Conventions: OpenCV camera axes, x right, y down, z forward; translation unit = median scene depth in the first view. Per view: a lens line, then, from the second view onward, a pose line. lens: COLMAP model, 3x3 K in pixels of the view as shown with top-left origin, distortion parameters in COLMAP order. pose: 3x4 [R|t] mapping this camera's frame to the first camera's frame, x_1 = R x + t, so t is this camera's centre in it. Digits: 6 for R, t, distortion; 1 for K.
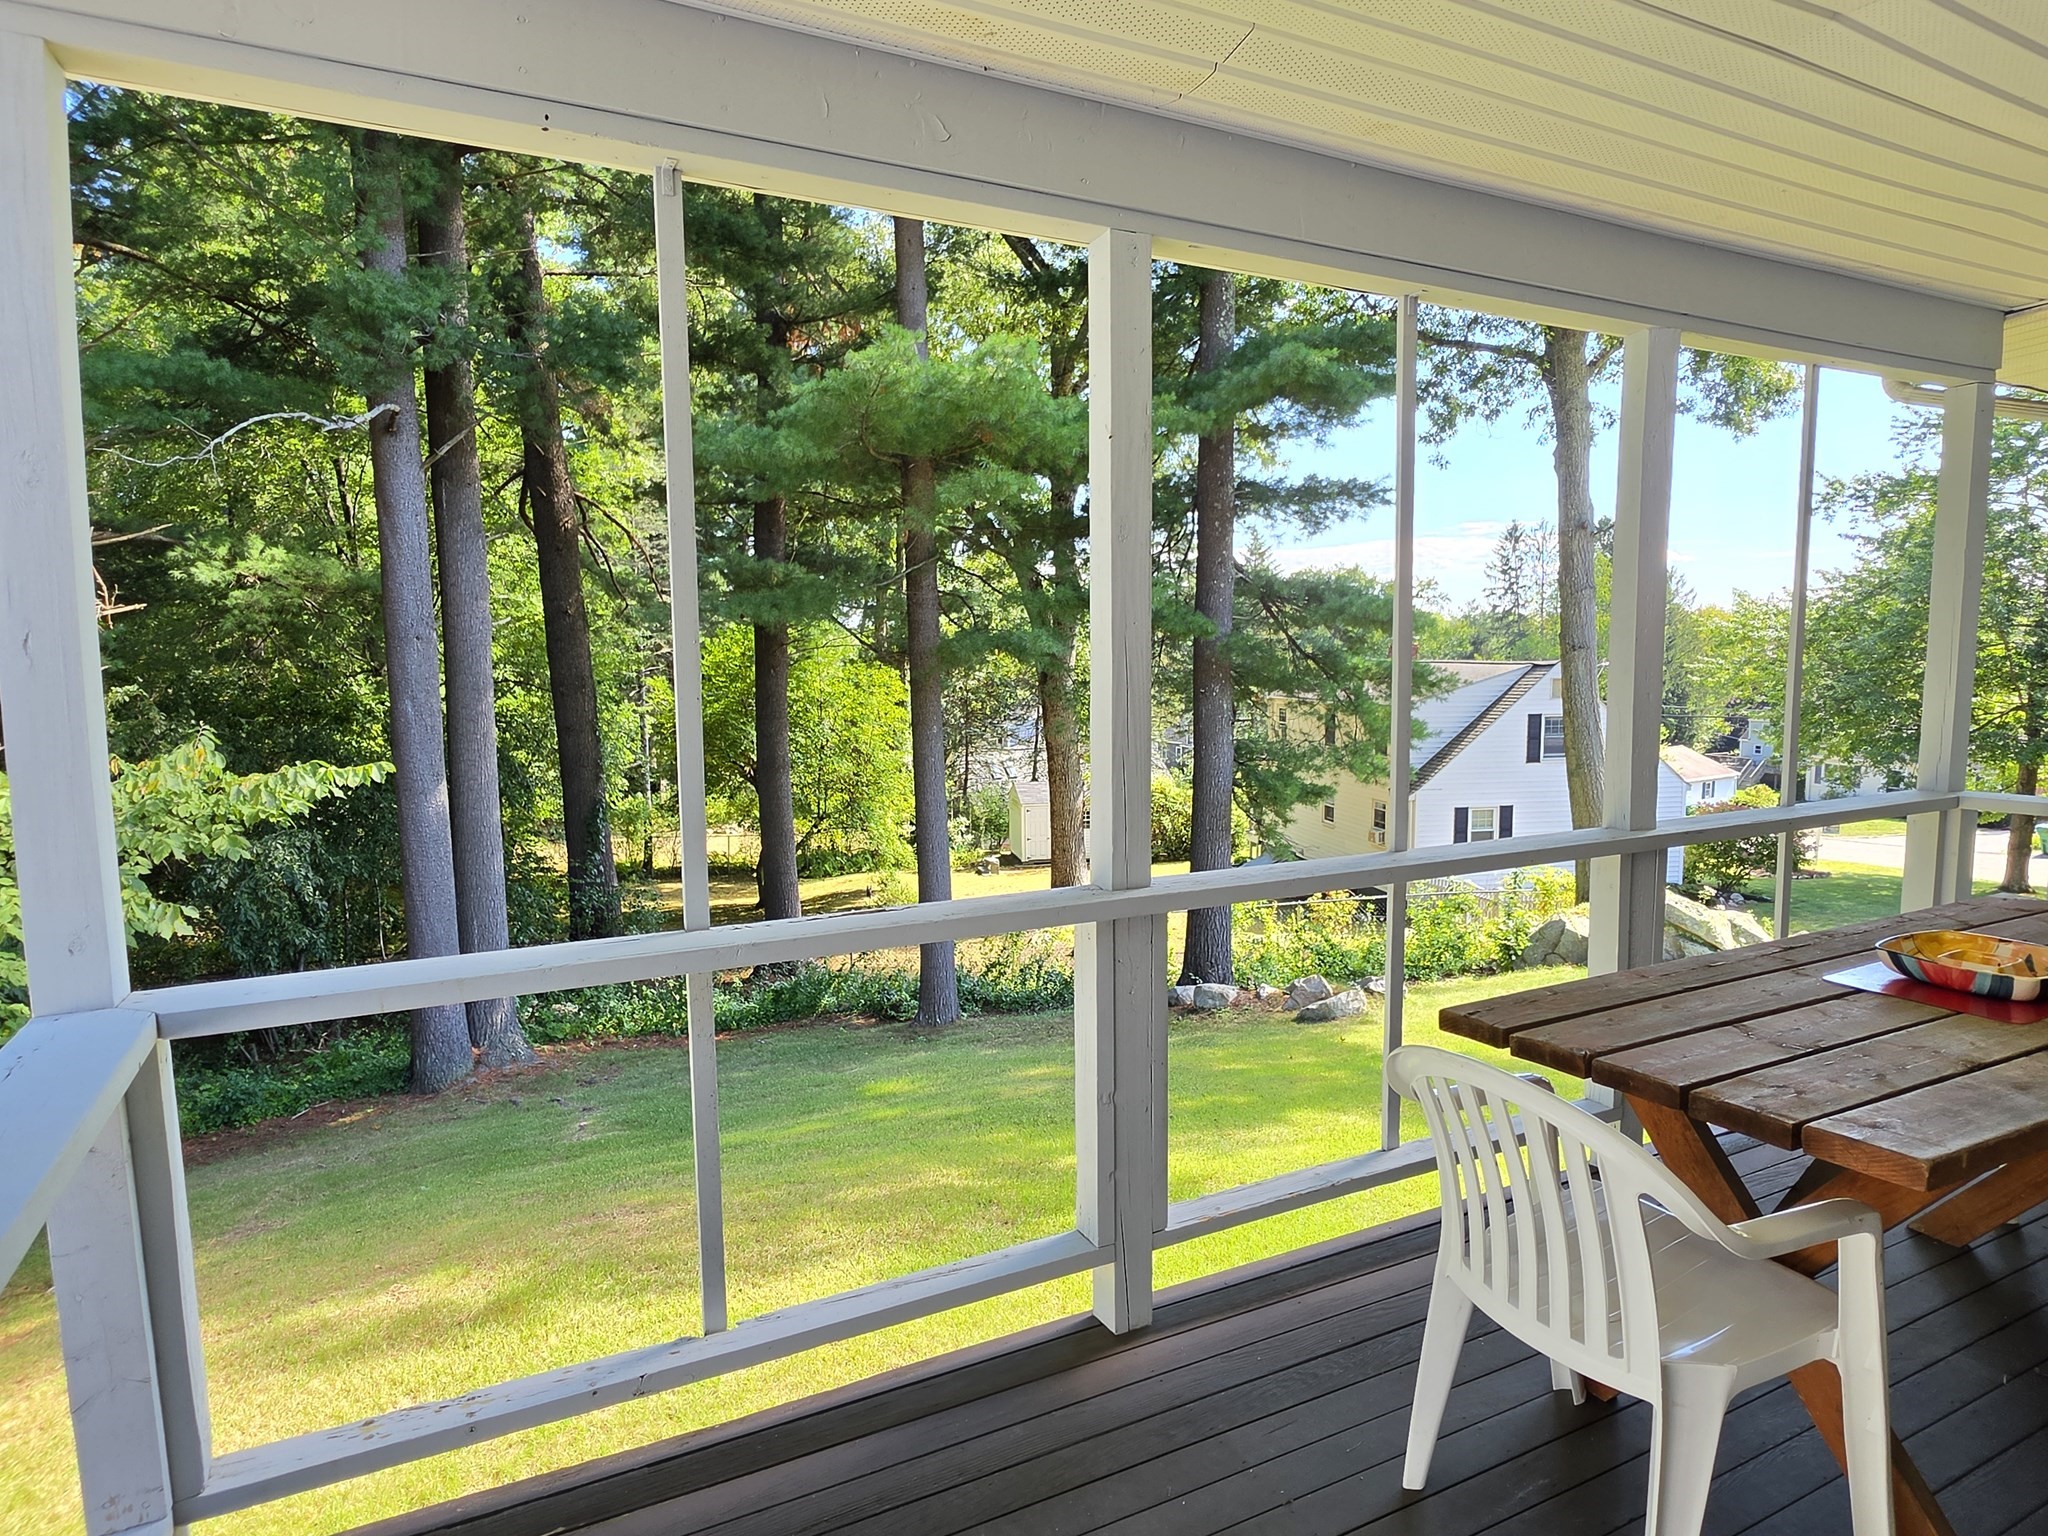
lens RADIAL K [[1168.2, 0, 1025.5], [0, 1168.2, 763.6], [0, 0, 1]] dist [-0.002312, -0.000254]
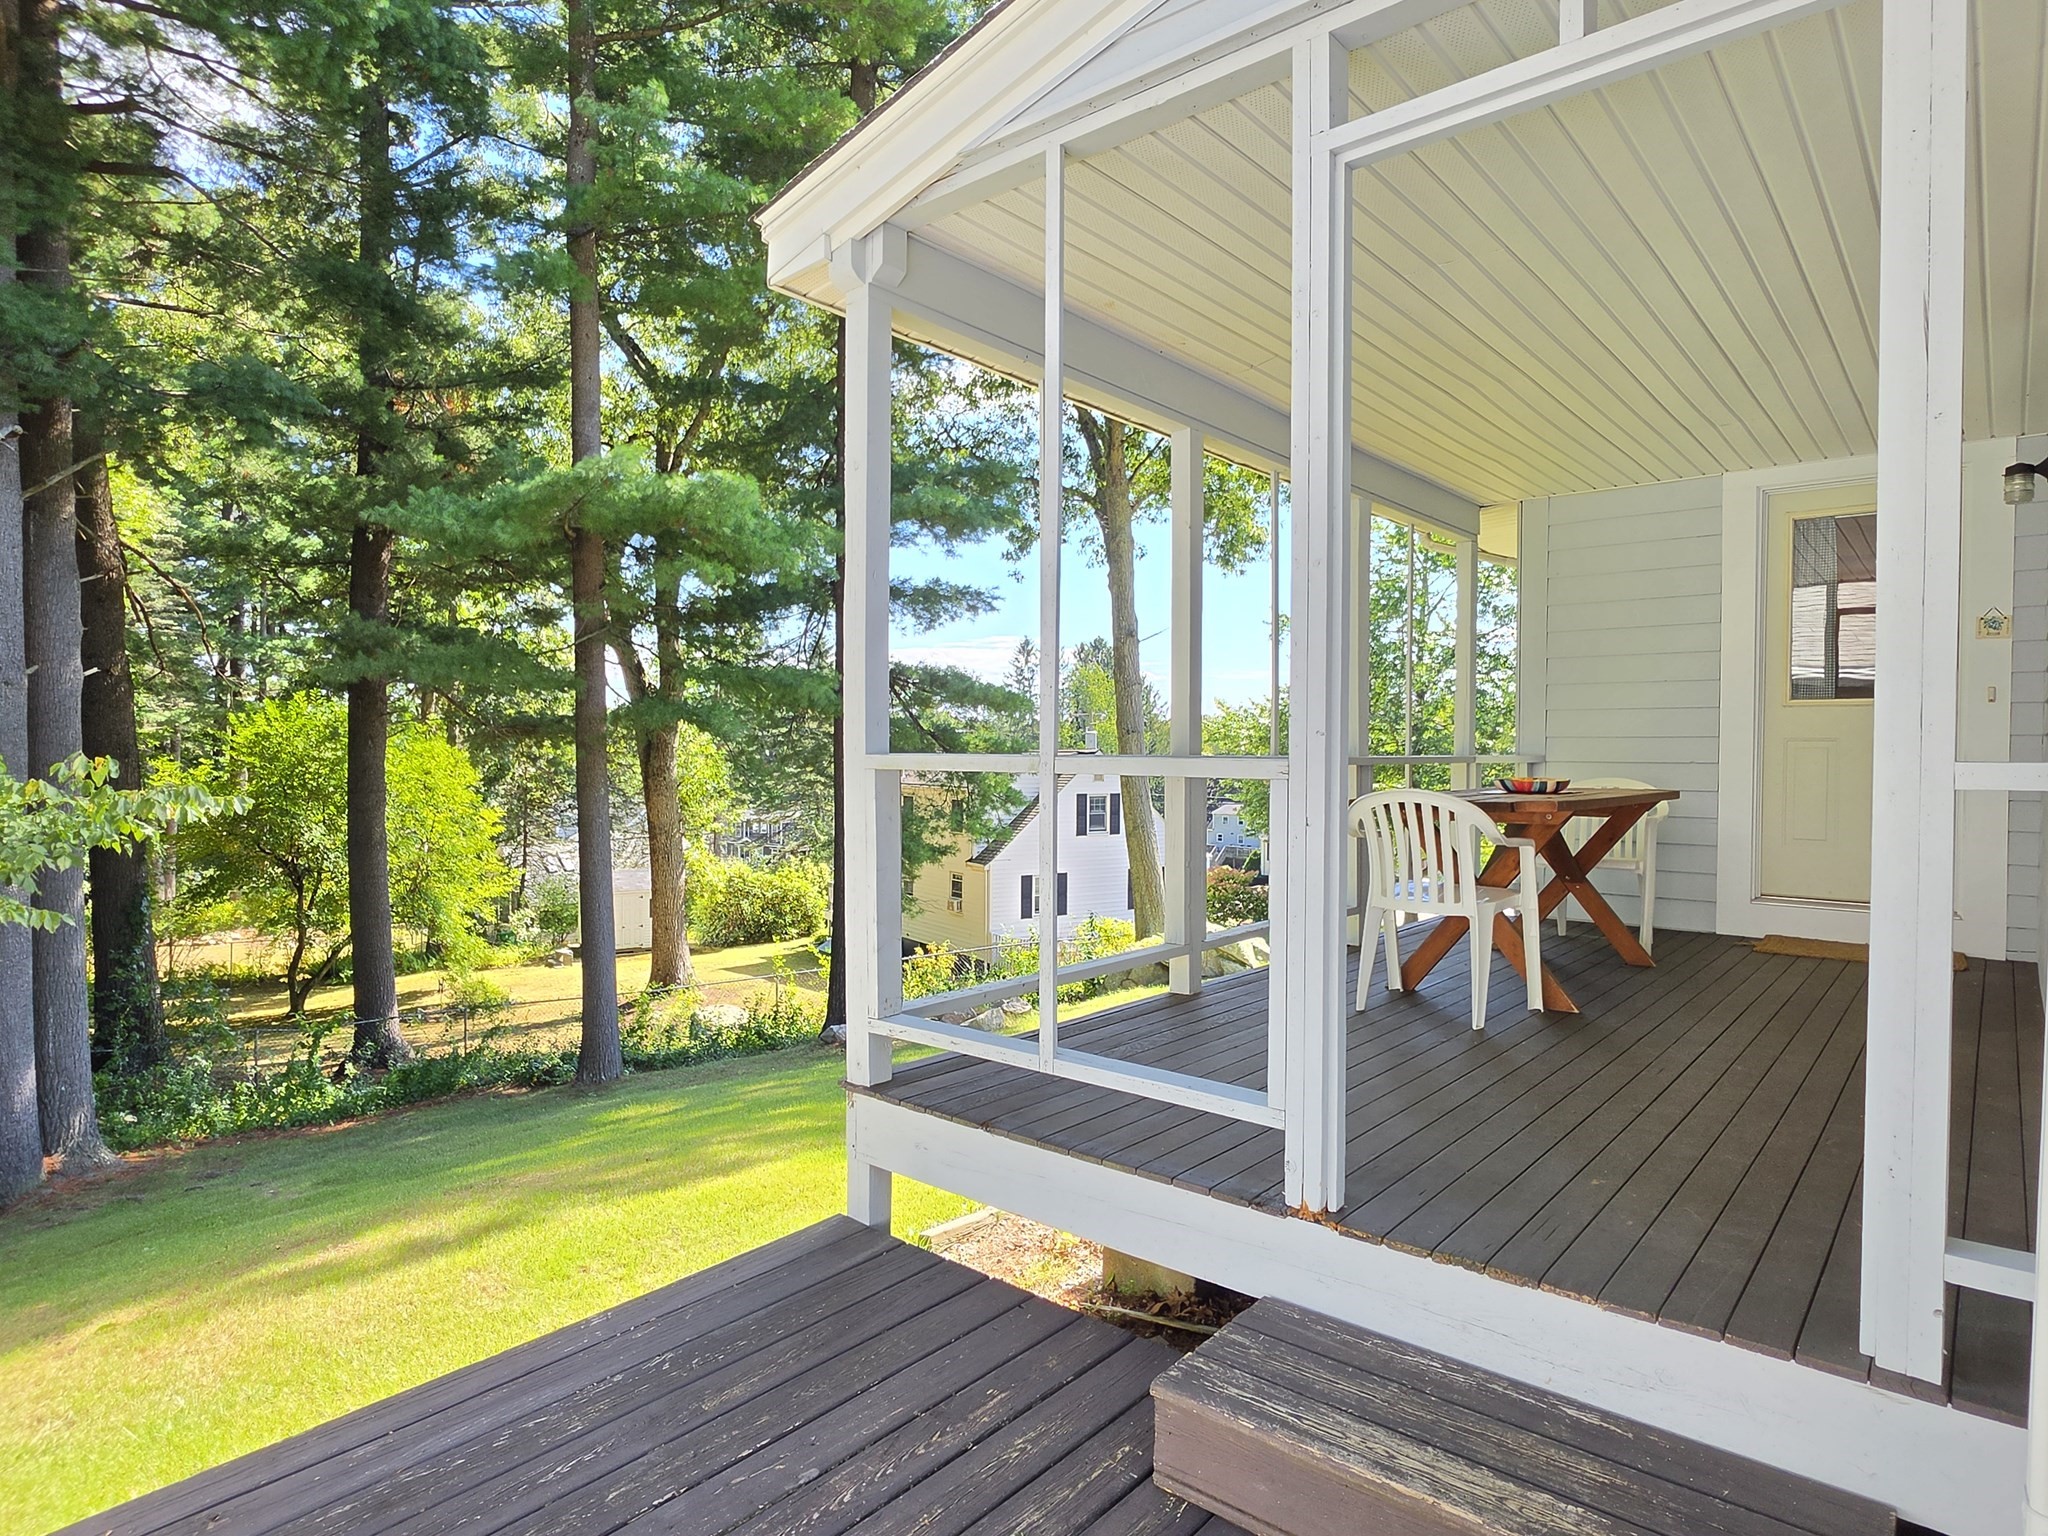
lens RADIAL K [[1168.2, 0, 1023.2], [0, 1168.2, 767.3], [0, 0, 1]] dist [-0.002312, -0.000254]
pose [[0.920049, 0.007960, 0.391723, -0.122826], [0.025351, 0.996489, -0.079793, 0.035886], [-0.390983, 0.083344, 0.916617, -0.088228]]
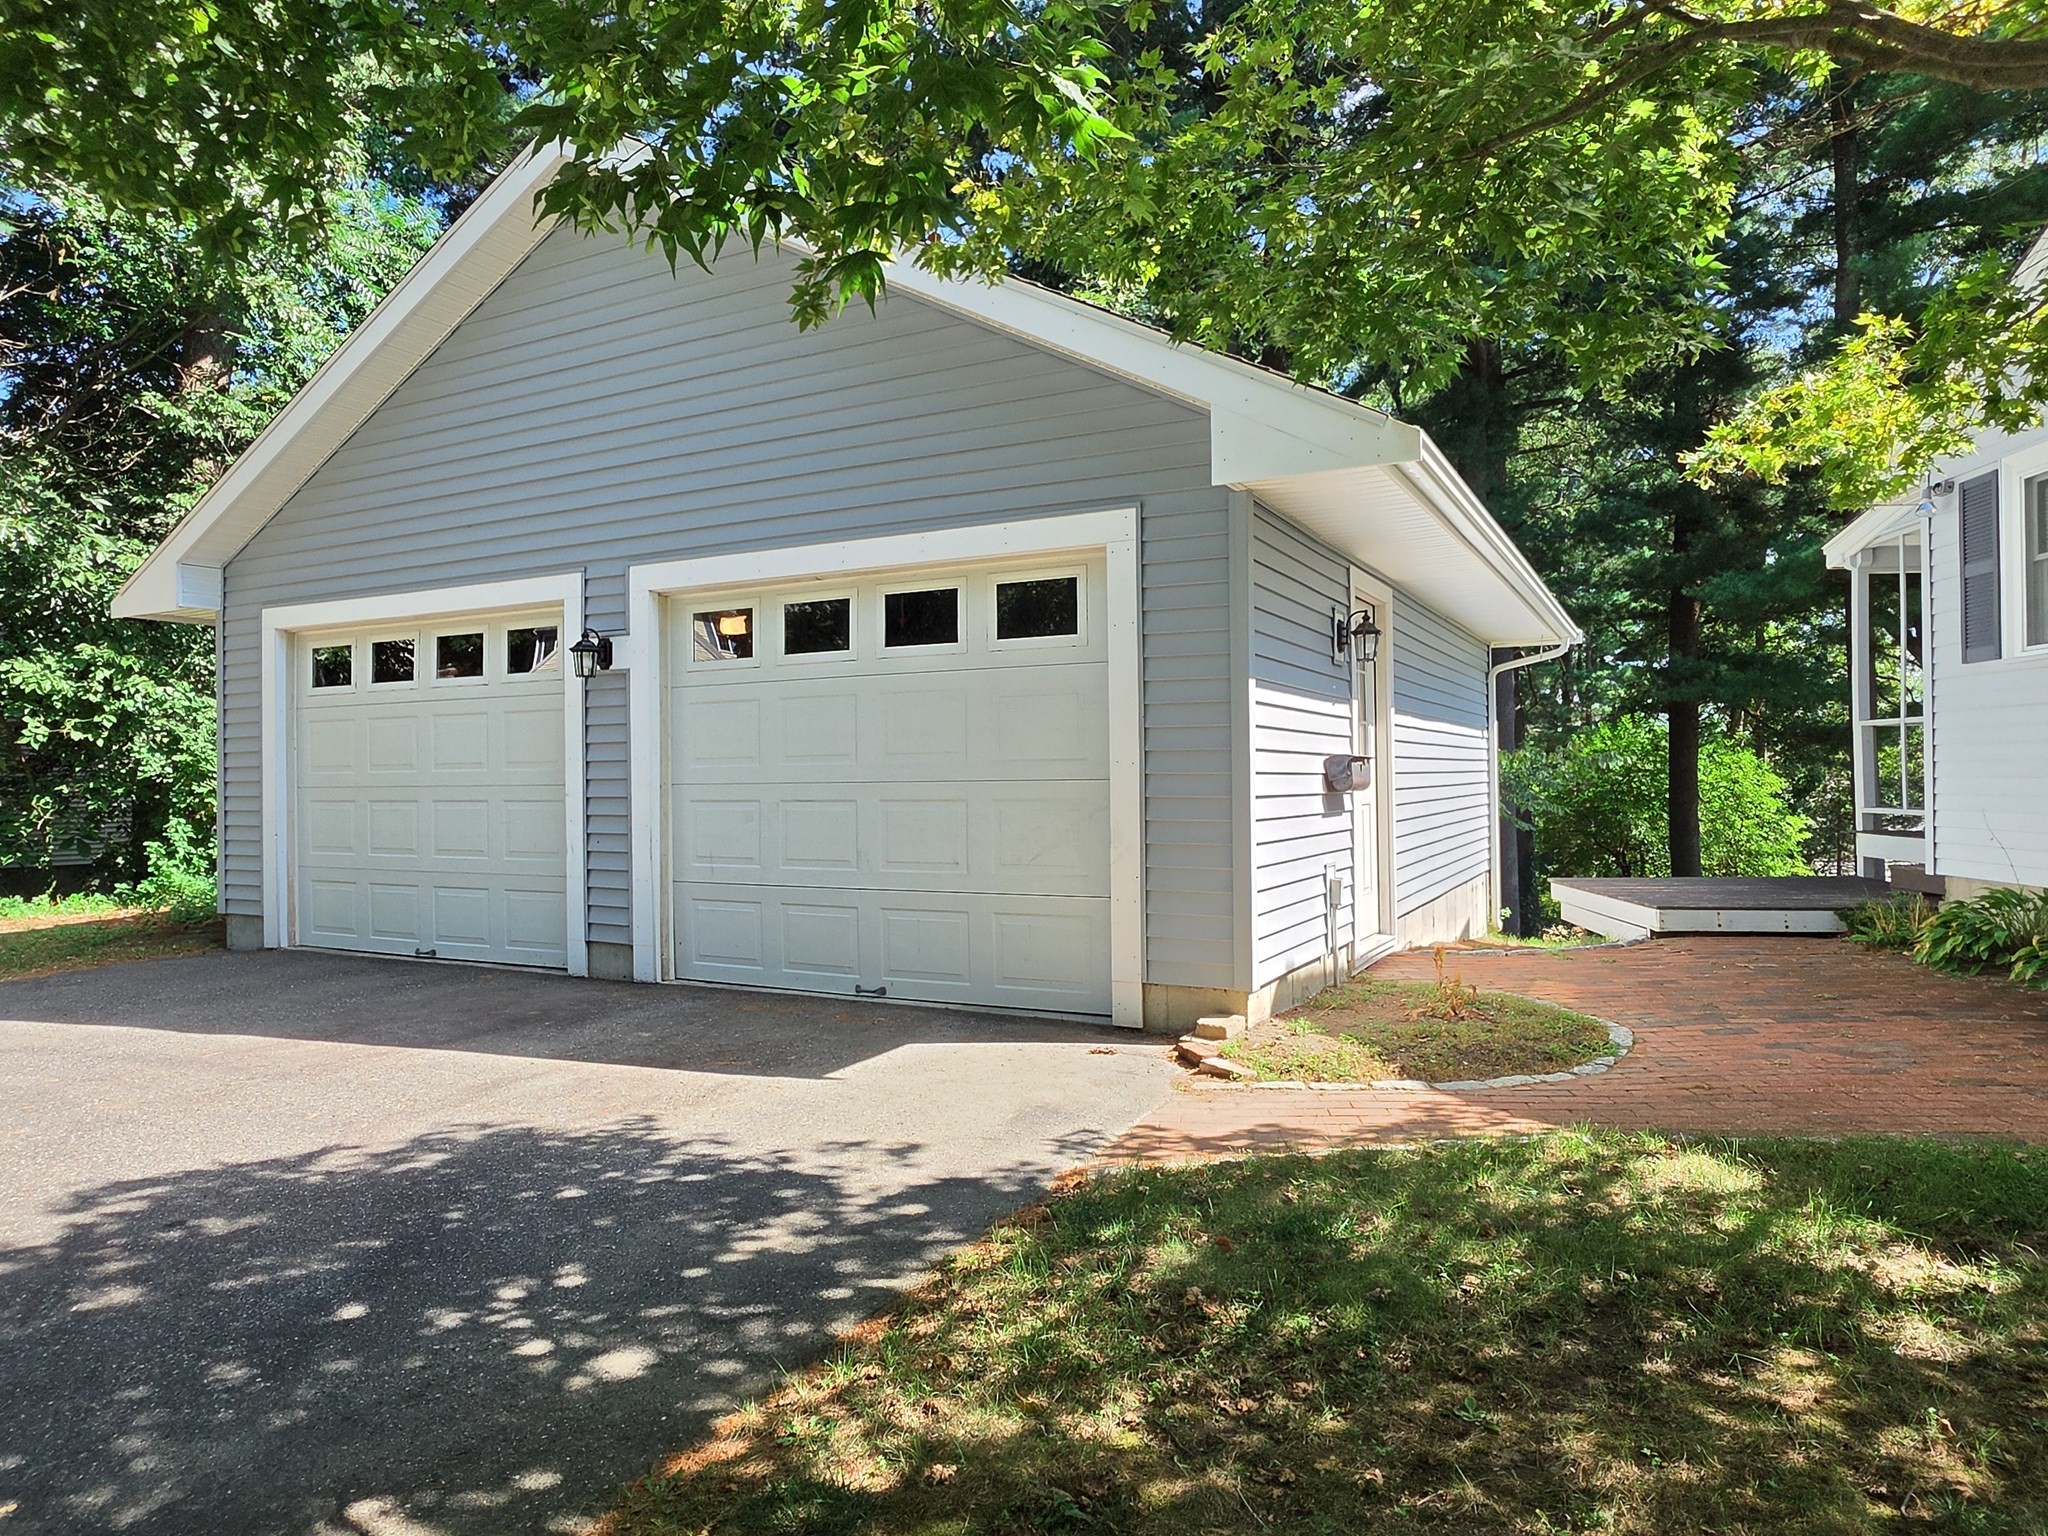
lens RADIAL K [[1266.8, 0, 1025.8], [0, 1266.8, 765.5], [0, 0, 1]] dist [-0.006680, -0.000446]
pose [[0.834514, -0.004944, -0.550965, -0.072104], [-0.052323, 0.994730, -0.088177, 0.126412], [0.548497, 0.102413, 0.829857, -0.687873]]
